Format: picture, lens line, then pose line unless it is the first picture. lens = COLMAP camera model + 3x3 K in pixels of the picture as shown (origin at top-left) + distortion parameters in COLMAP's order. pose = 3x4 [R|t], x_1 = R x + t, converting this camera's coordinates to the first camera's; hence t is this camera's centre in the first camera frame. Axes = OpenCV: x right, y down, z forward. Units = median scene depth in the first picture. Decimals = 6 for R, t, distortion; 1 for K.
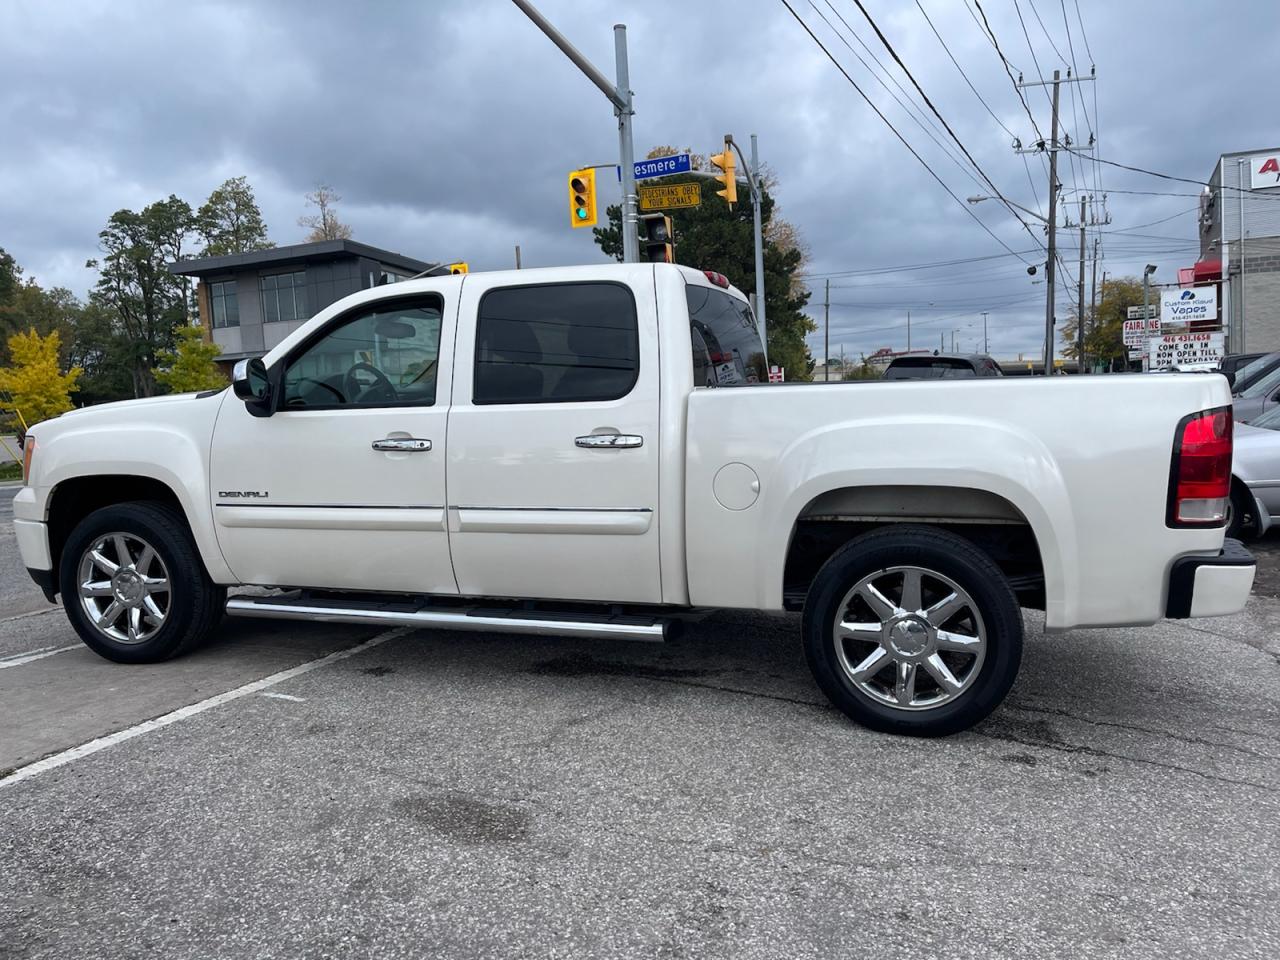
lens RADIAL K [[979.9, 0, 636.8], [0, 979.9, 486.8], [0, 0, 1]] dist [0.069498, -0.090708]
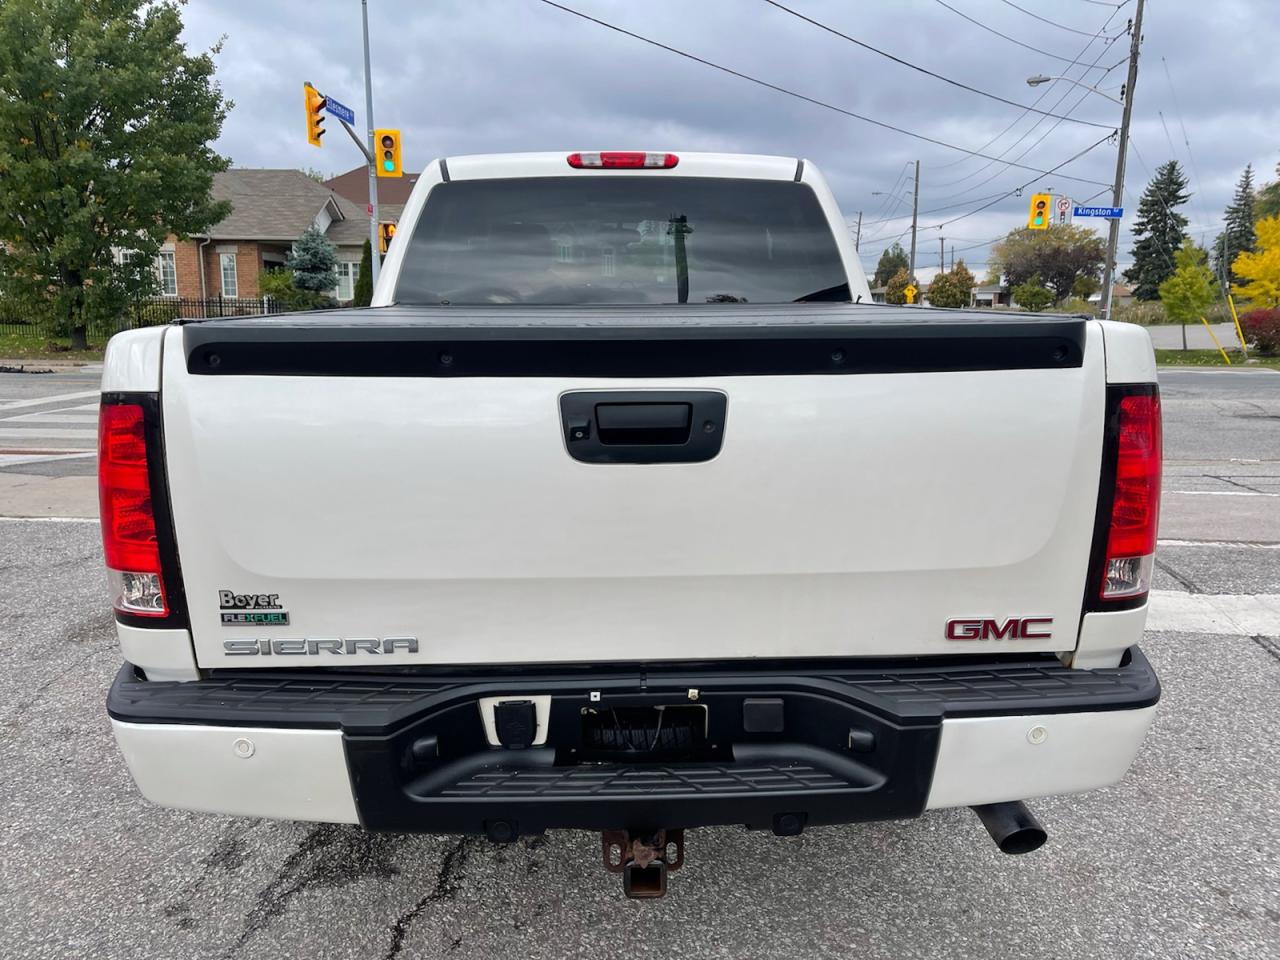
lens RADIAL K [[965.0, 0, 646.2], [0, 965.0, 477.0], [0, 0, 1]] dist [0.066884, -0.073517]
pose [[0.350209, 0.204179, -0.914147, 0.908474], [-0.103313, 0.978418, 0.178955, -0.123516], [0.930956, 0.031772, 0.363745, 0.852283]]
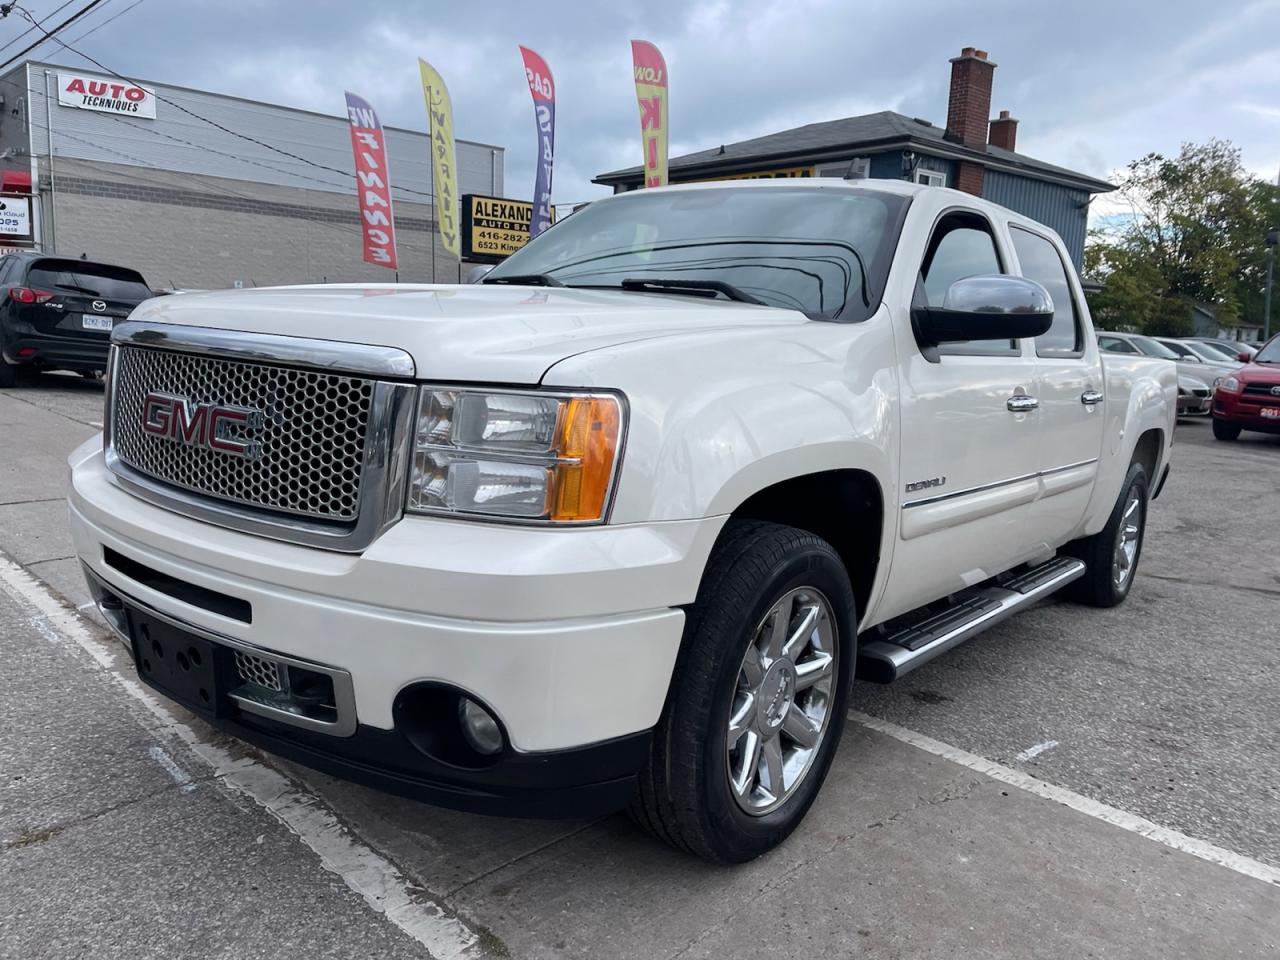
lens RADIAL K [[986.8, 0, 627.7], [0, 986.8, 474.6], [0, 0, 1]] dist [0.065894, -0.075808]
pose [[0.338714, -0.085604, 0.936987, -1.141097], [0.020714, 0.996290, 0.083534, -0.060124], [-0.940661, -0.008885, 0.339230, 1.038424]]
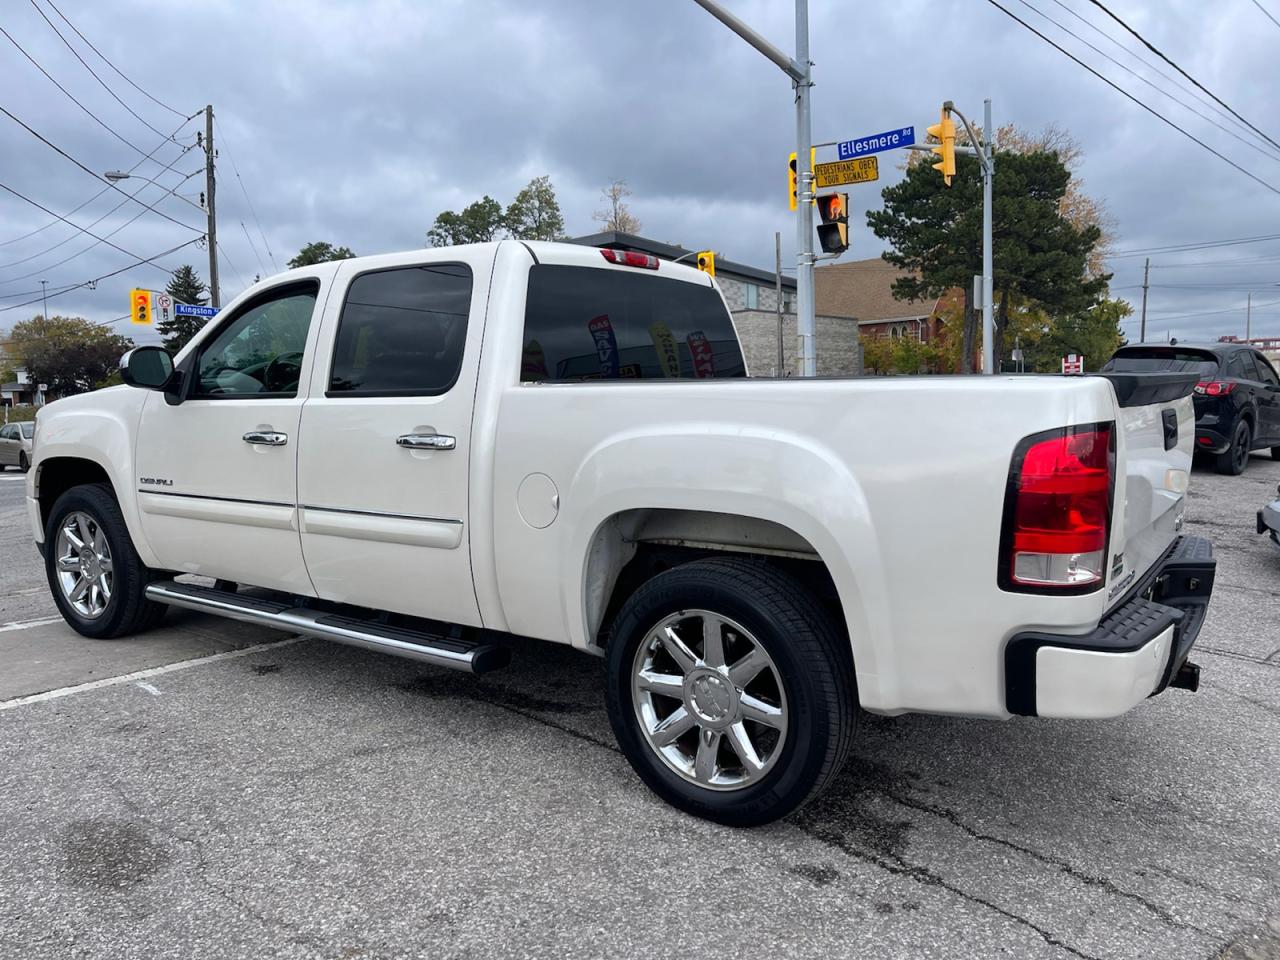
lens RADIAL K [[977.3, 0, 640.0], [0, 977.3, 480.0], [0, 0, 1]] dist [0.066468, -0.079467]
pose [[0.957971, 0.044144, -0.283447, 0.387419], [-0.042424, 0.999025, 0.012208, -0.029197], [0.283709, 0.000330, 0.958910, 0.187830]]
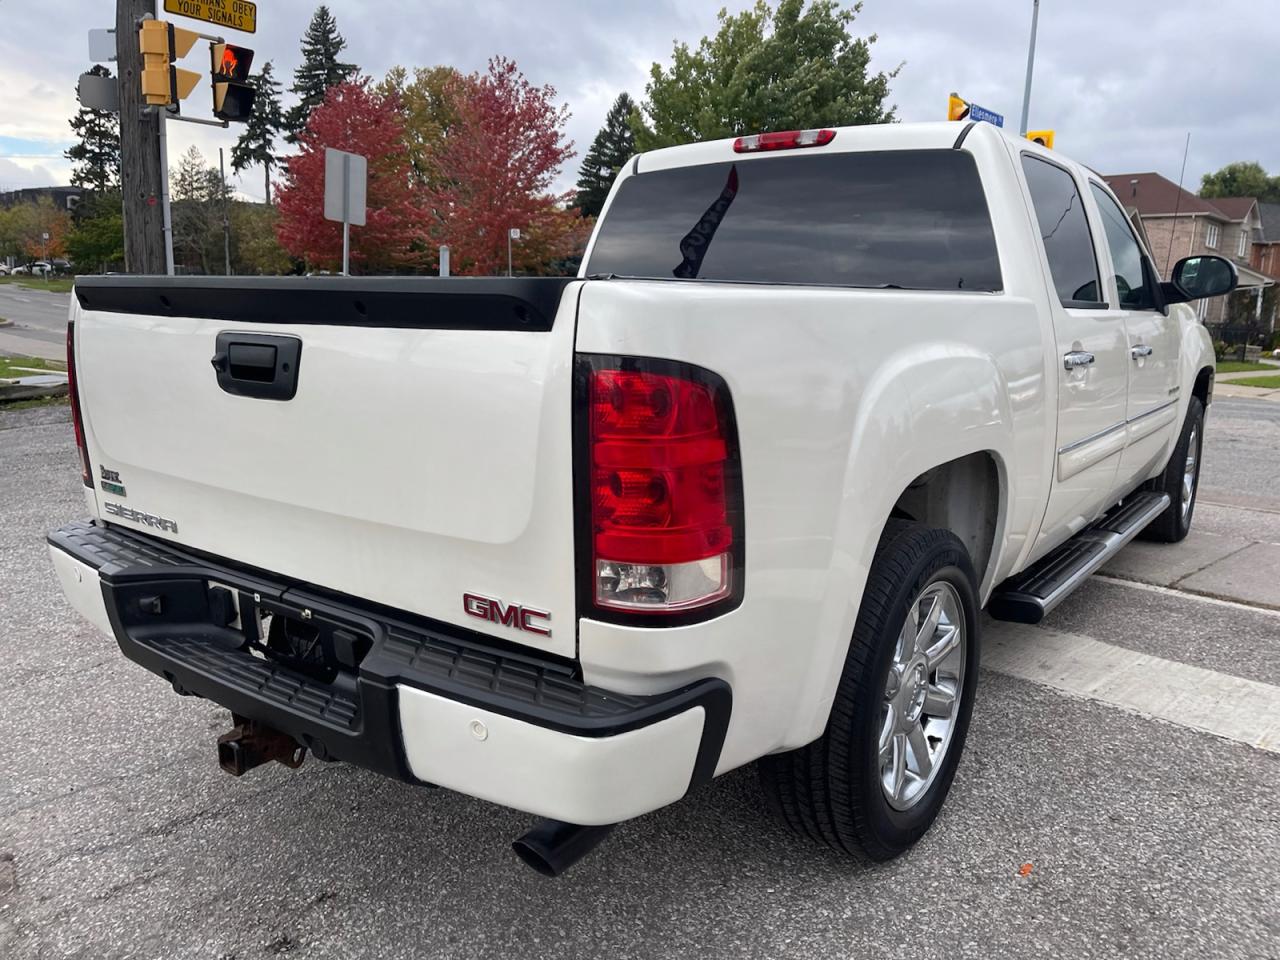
lens RADIAL K [[965.0, 0, 646.2], [0, 965.0, 477.0], [0, 0, 1]] dist [0.066884, -0.073517]
pose [[-0.309291, 0.196917, -0.930356, 0.922189], [-0.106612, 0.964979, 0.239687, -0.150821], [0.944972, 0.173320, -0.277466, 1.292297]]
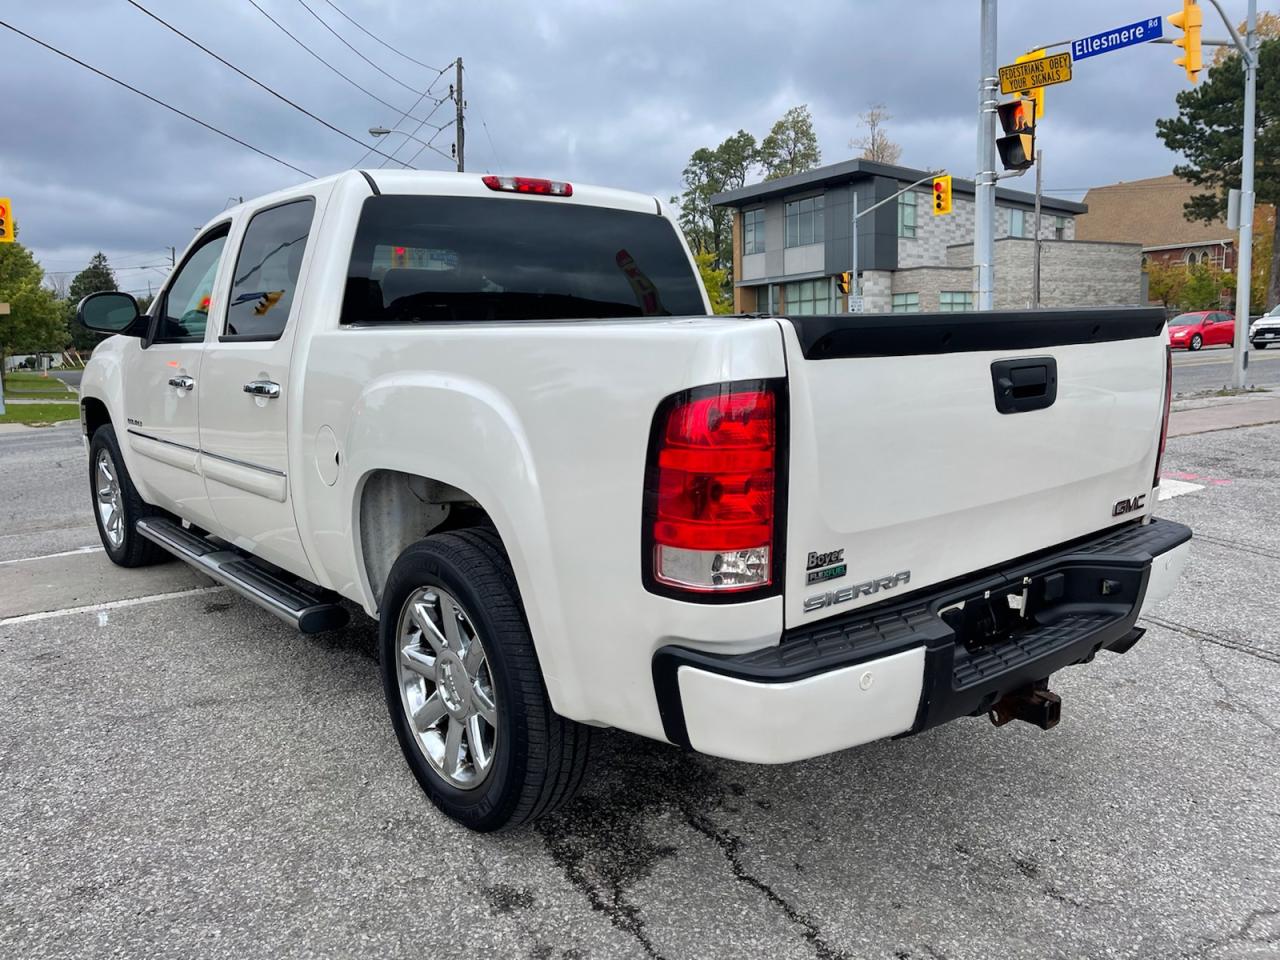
lens RADIAL K [[972.0, 0, 638.9], [0, 972.0, 484.1], [0, 0, 1]] dist [0.069322, -0.087094]
pose [[0.849259, 0.095297, -0.519305, 0.655913], [-0.055600, 0.994249, 0.091526, -0.056928], [0.525041, -0.048856, 0.849673, 0.418027]]
